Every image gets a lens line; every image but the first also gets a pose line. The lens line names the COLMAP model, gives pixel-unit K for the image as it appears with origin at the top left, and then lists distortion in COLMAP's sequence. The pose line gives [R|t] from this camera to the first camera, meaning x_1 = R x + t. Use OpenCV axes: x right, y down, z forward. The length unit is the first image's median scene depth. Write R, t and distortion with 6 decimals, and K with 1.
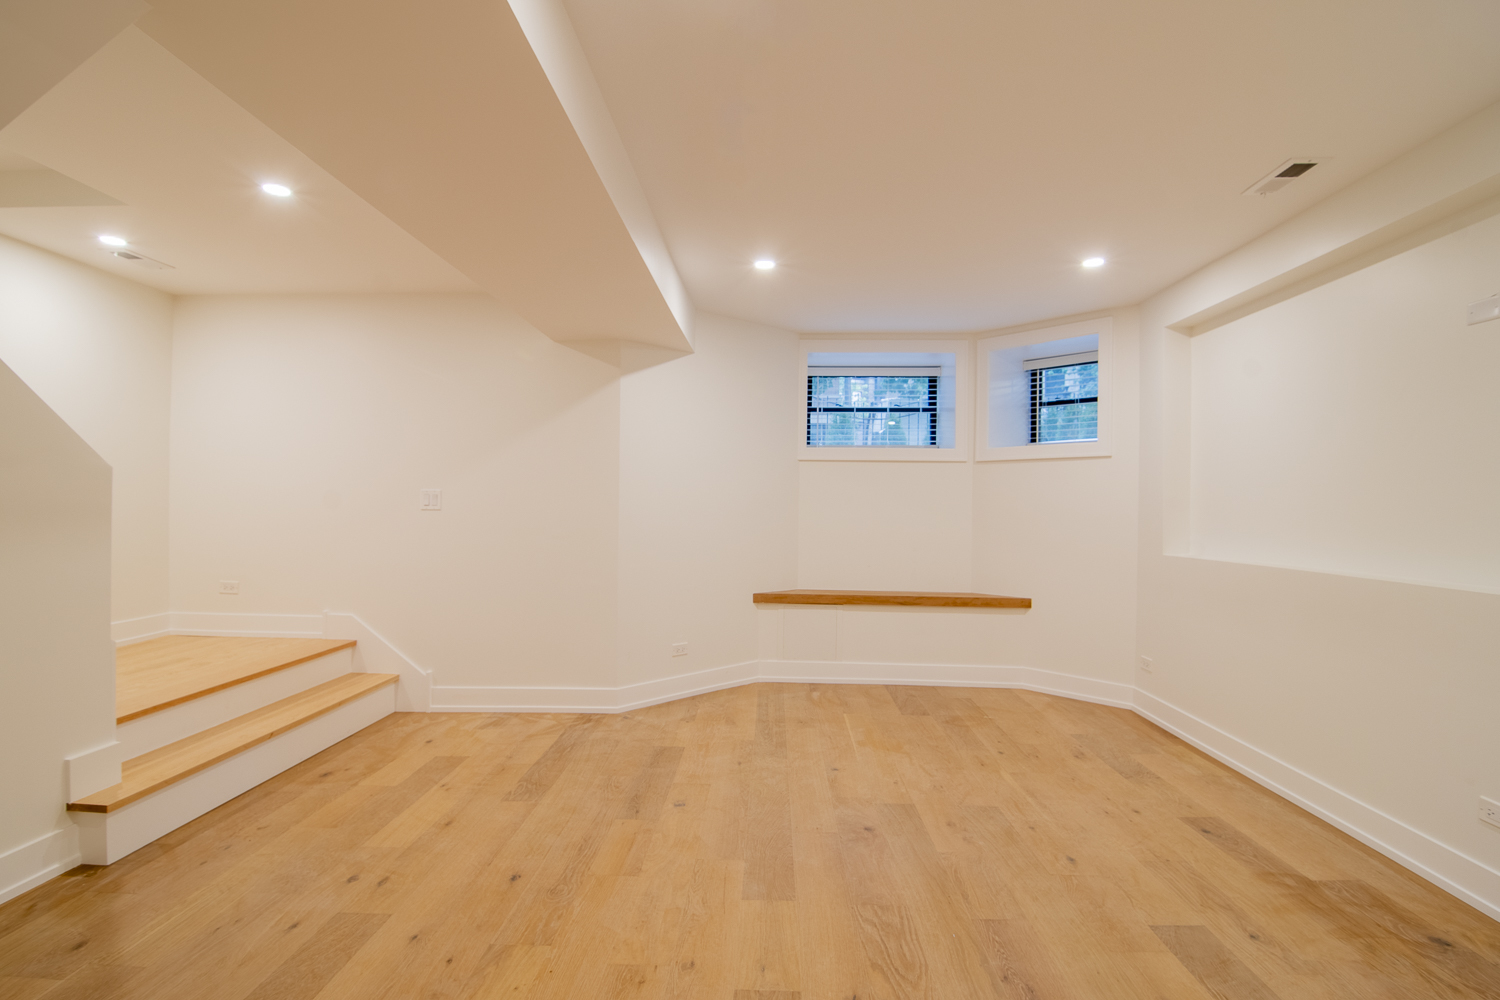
lens RADIAL K [[720.5, 0, 750.5], [0, 720.5, 502.1], [0, 0, 1]] dist [-0.003146, -0.001037]
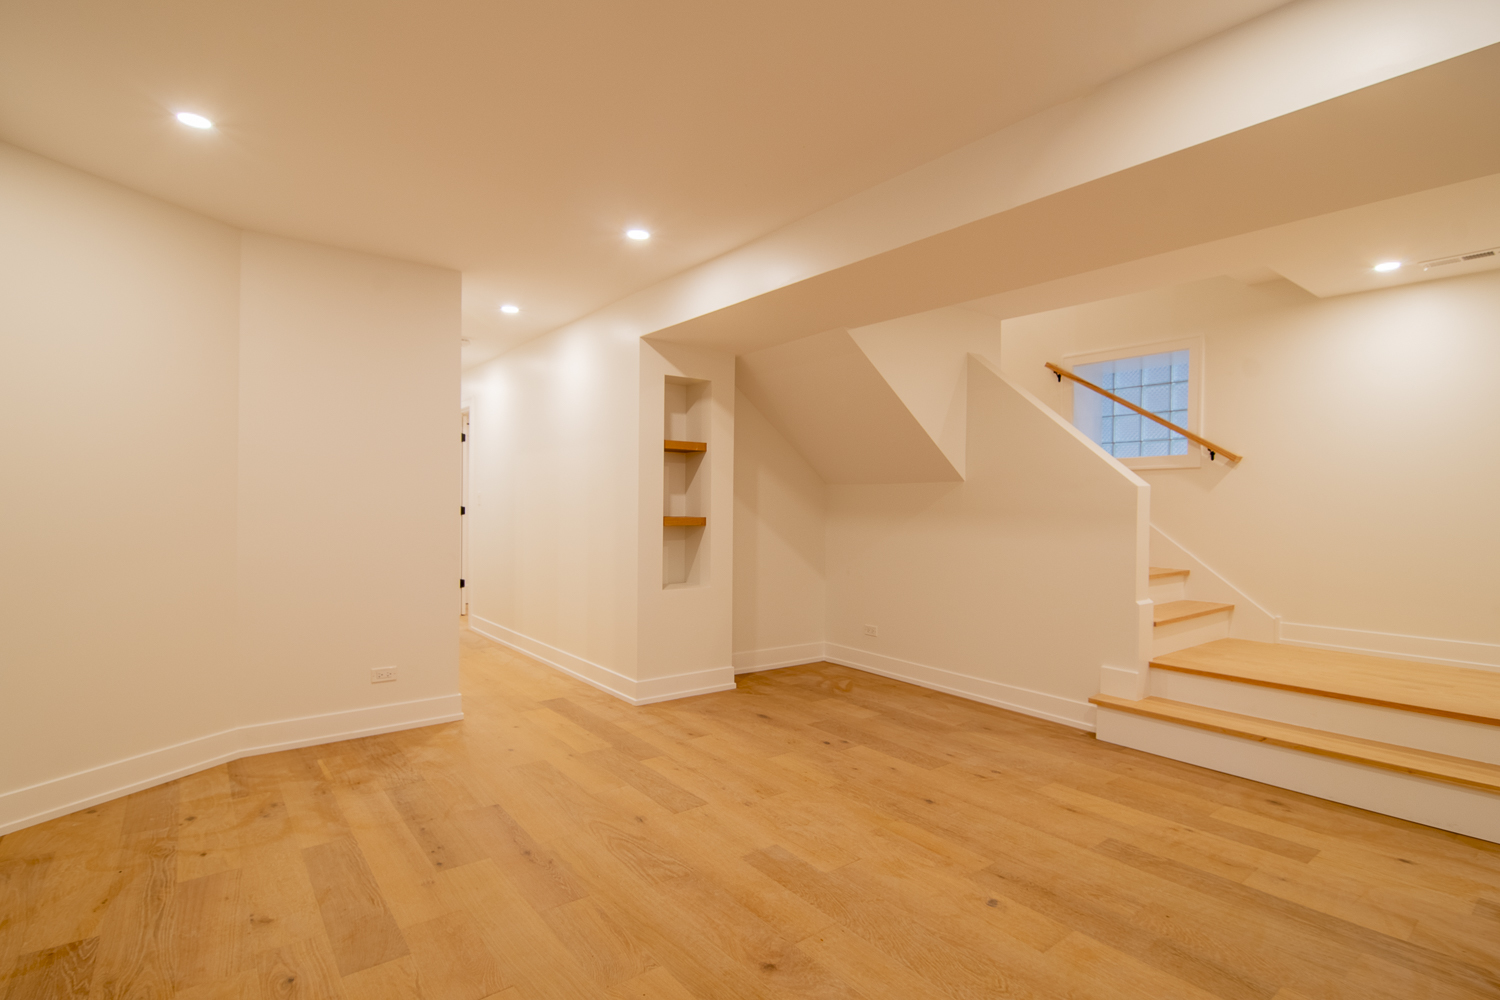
lens RADIAL K [[720.5, 0, 750.5], [0, 720.5, 503.5], [0, 0, 1]] dist [-0.003146, -0.001037]
pose [[-0.769682, -0.020430, -0.638101, 0.644766], [-0.013231, 0.999784, -0.016051, 0.020824], [0.638291, -0.003911, -0.769786, 1.564828]]
